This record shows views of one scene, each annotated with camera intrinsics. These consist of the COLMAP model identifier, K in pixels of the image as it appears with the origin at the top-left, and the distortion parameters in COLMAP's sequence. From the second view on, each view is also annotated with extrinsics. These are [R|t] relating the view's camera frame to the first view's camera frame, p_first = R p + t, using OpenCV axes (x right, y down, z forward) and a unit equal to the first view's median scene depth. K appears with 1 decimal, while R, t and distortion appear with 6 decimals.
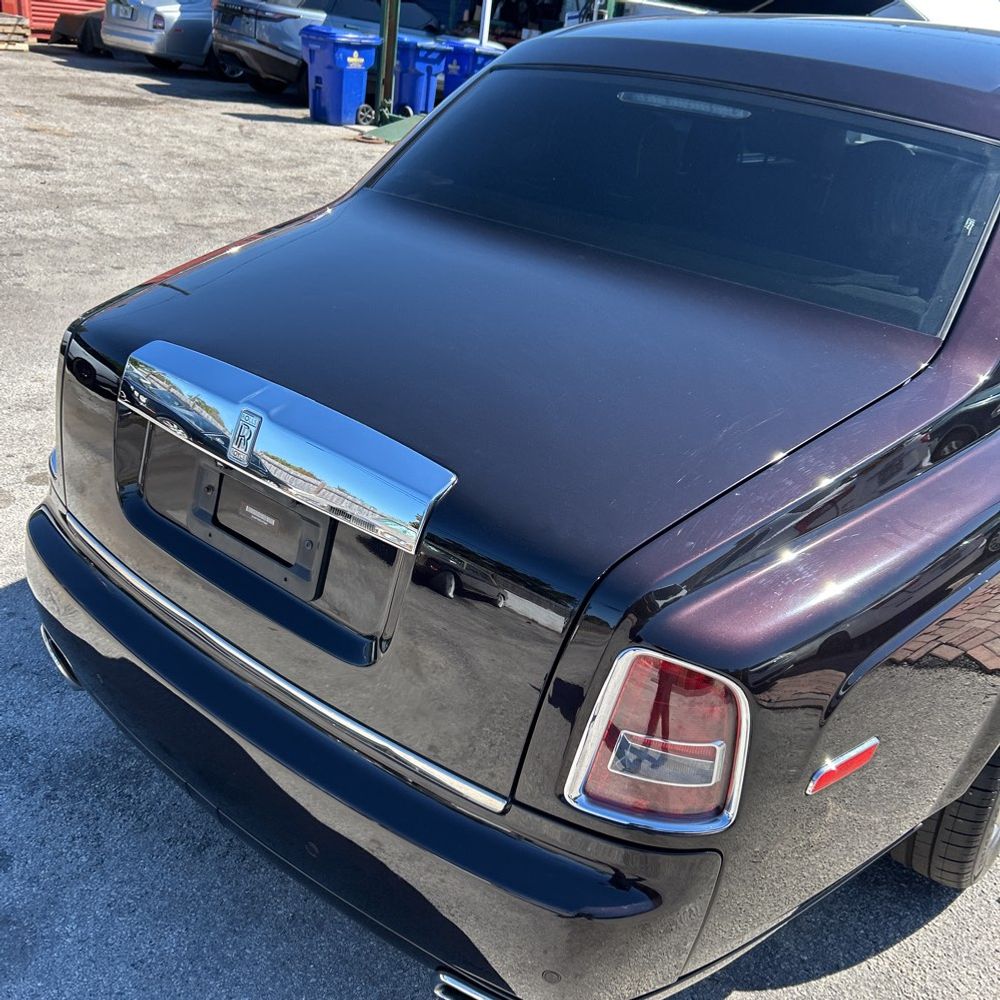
lens RADIAL K [[1025.0, 0, 518.0], [0, 1025.0, 504.0], [0, 0, 1]] dist [0.005834, 0.014327]
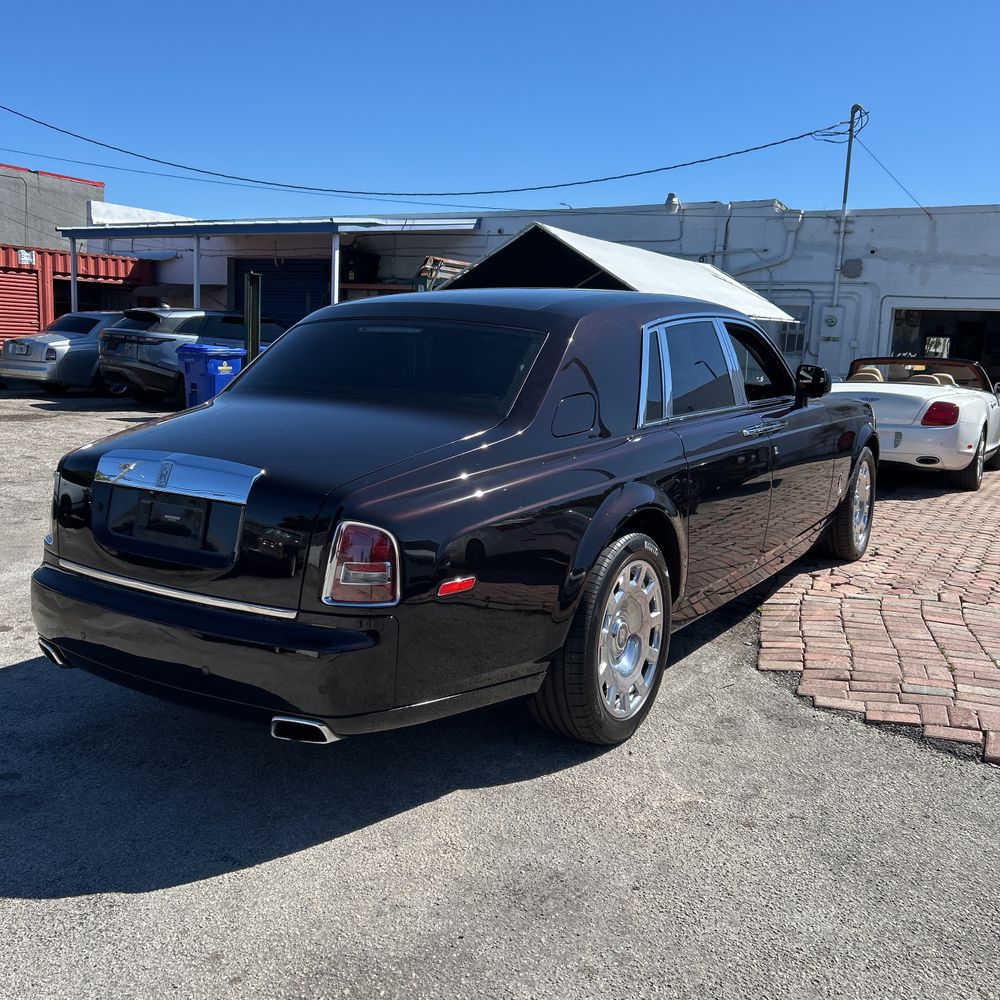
lens RADIAL K [[985.0, 0, 501.7], [0, 985.0, 489.3], [0, 0, 1]] dist [0.101948, -0.219449]
pose [[0.988954, -0.096879, 0.112180, 0.018493], [0.124284, 0.954398, -0.271438, 0.059737], [-0.080768, 0.282382, 0.955896, -0.098550]]
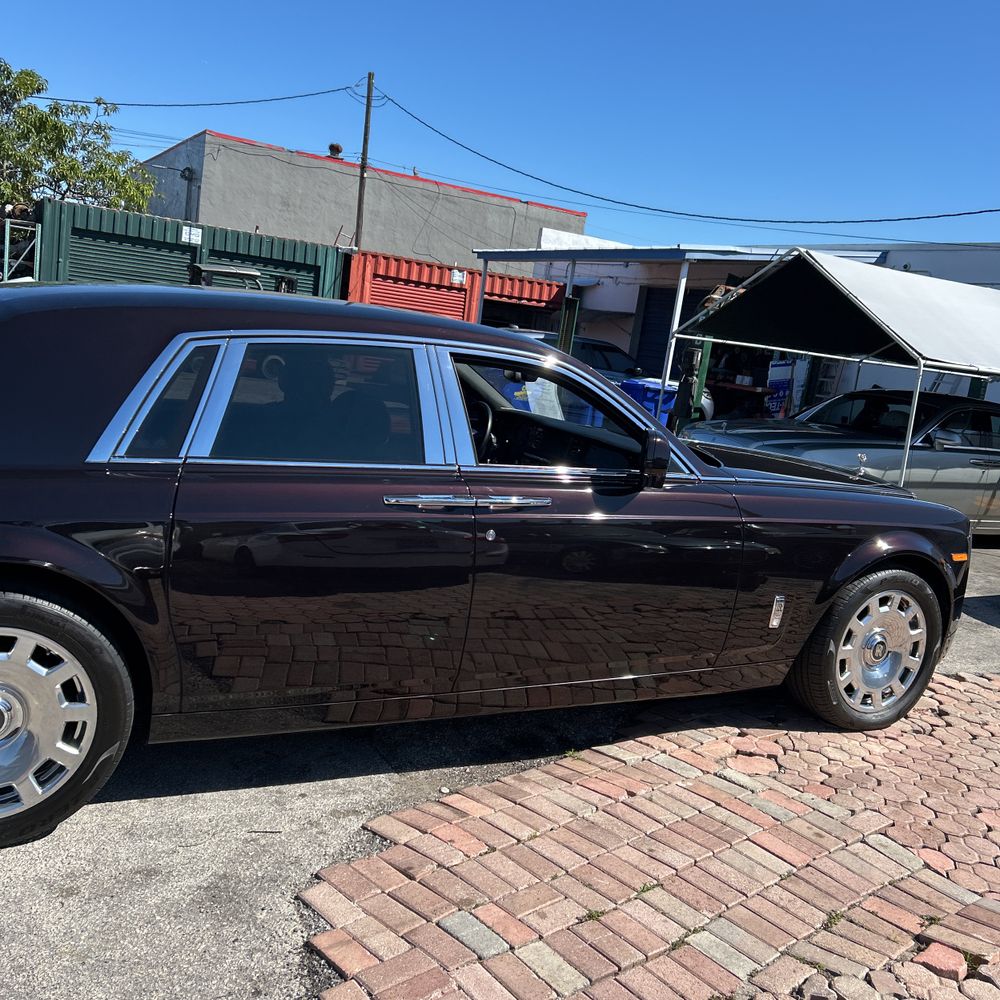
lens RADIAL K [[992.0, 0, 500.0], [0, 992.0, 500.0], [0, 0, 1]] dist [0.056449, -0.088725]
pose [[0.922353, 0.062417, -0.381272, 0.239223], [-0.180137, 0.942506, -0.281483, 0.027483], [0.341782, 0.328309, 0.880567, -0.004304]]
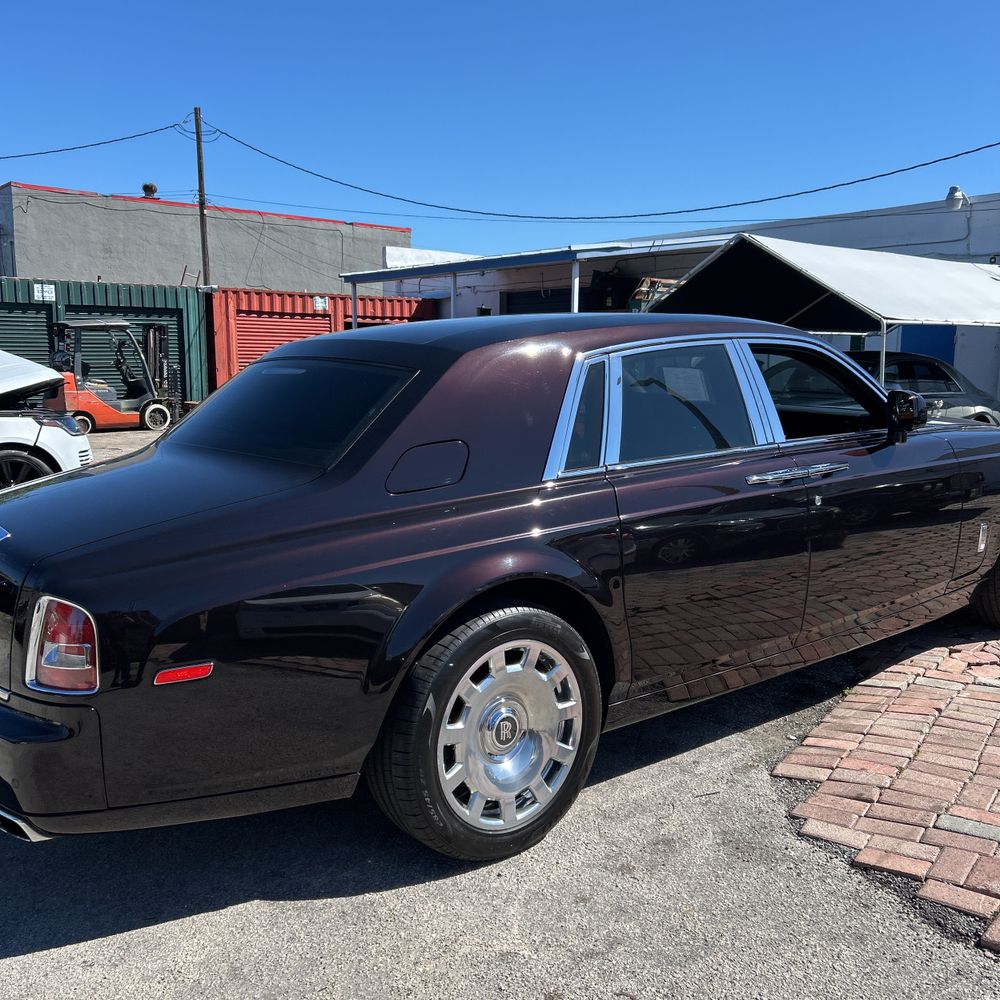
lens RADIAL K [[992.0, 0, 500.0], [0, 992.0, 500.0], [0, 0, 1]] dist [0.056449, -0.088725]
pose [[0.973591, -0.089868, -0.209865, 0.120514], [0.021250, 0.950945, -0.308631, 0.049518], [0.227306, 0.296020, 0.927741, -0.060337]]
